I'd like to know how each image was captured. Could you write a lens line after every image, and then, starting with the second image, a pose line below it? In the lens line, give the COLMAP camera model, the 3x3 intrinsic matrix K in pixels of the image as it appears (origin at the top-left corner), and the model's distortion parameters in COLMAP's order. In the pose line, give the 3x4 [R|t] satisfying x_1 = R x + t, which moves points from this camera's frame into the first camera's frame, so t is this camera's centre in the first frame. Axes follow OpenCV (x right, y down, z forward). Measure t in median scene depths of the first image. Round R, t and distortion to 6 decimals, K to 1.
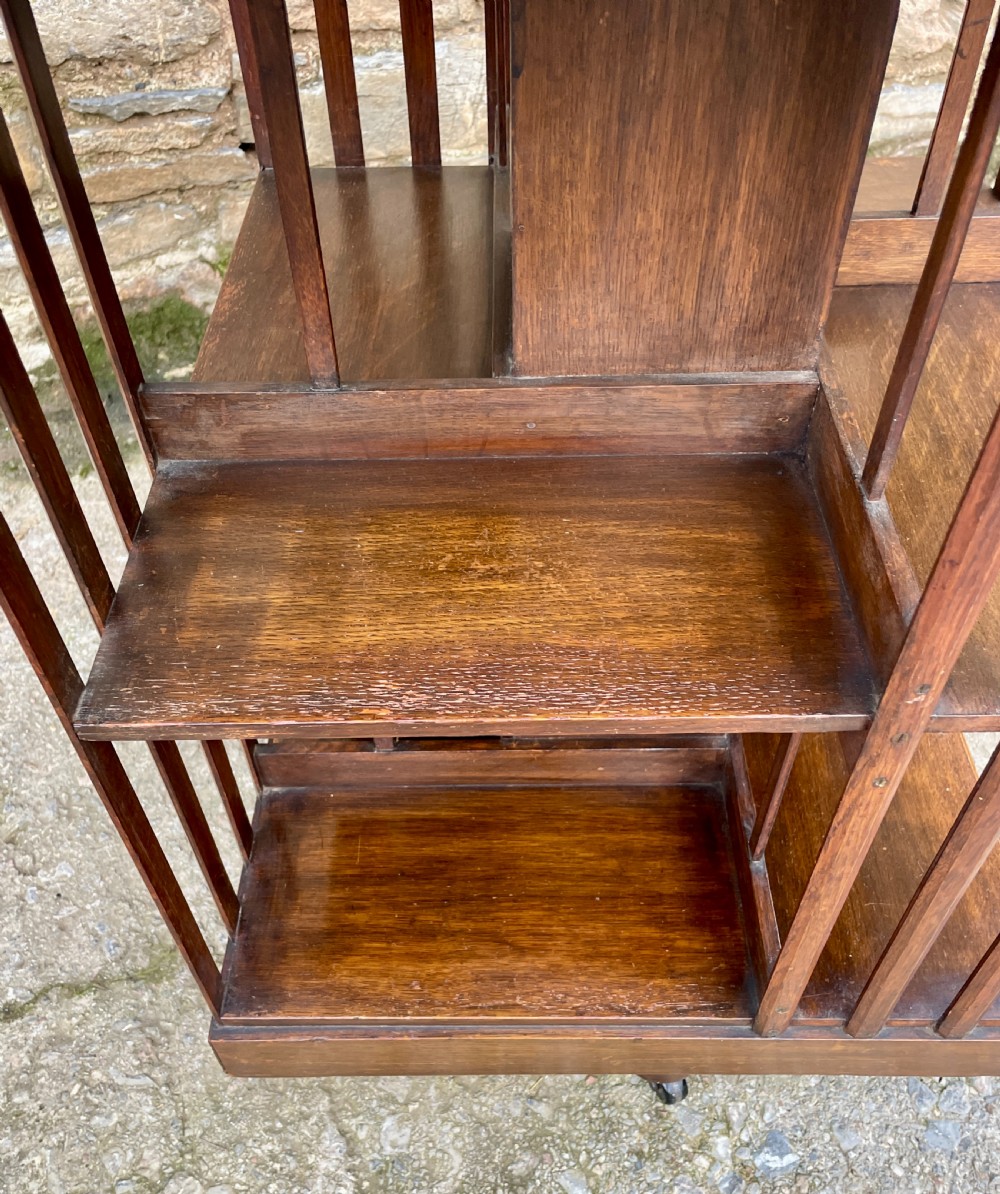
lens RADIAL K [[1054.3, 0, 492.2], [0, 1054.3, 657.2], [0, 0, 1]] dist [0.078634, -0.114336]
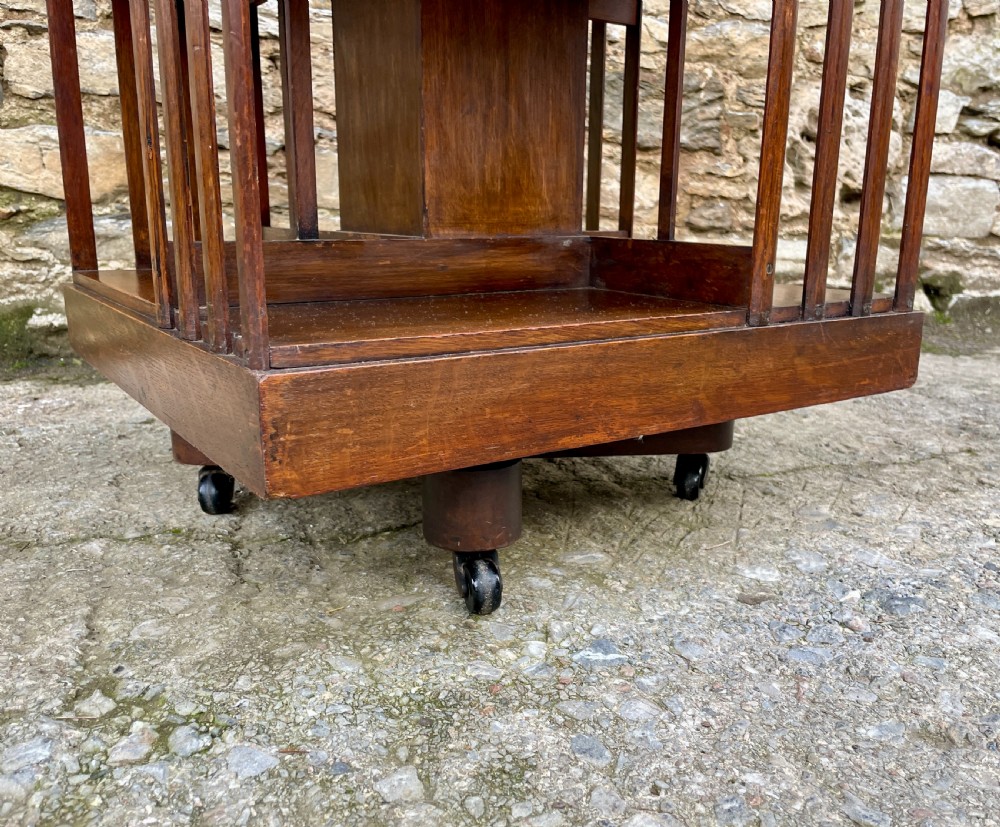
lens RADIAL K [[883.0, 0, 519.2], [0, 883.0, 422.3], [0, 0, 1]] dist [0.078634, -0.114336]
pose [[0.998128, 0.031336, -0.052523, 0.228265], [-0.055708, 0.820233, -0.569311, 0.691300], [0.025241, 0.571171, 0.820443, 0.333797]]
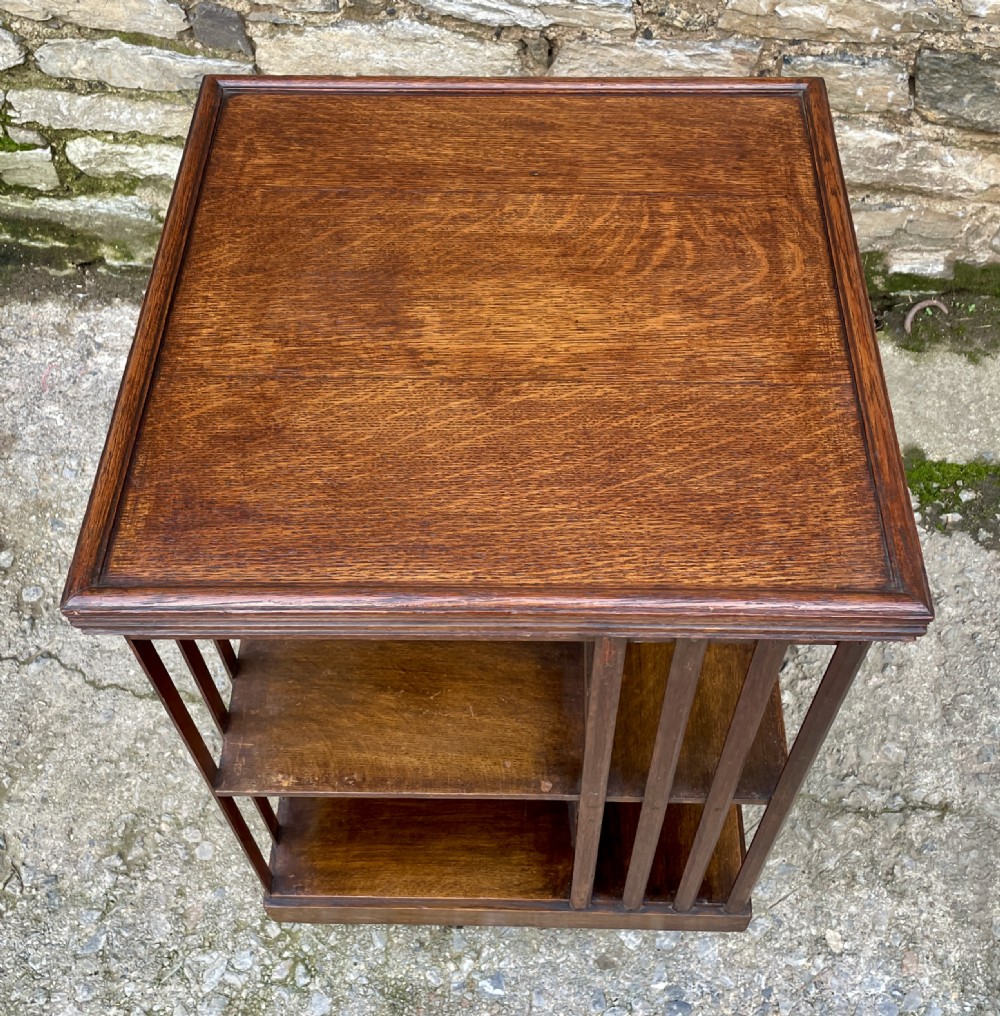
lens RADIAL K [[1208.8, 0, 522.3], [0, 1208.8, 493.4], [0, 0, 1]] dist [0.046939, 0.000000]
pose [[0.879153, 0.388314, -0.276230, 0.512776], [-0.352879, 0.920047, 0.170266, -0.540809], [0.320261, -0.052214, 0.945889, -0.682680]]
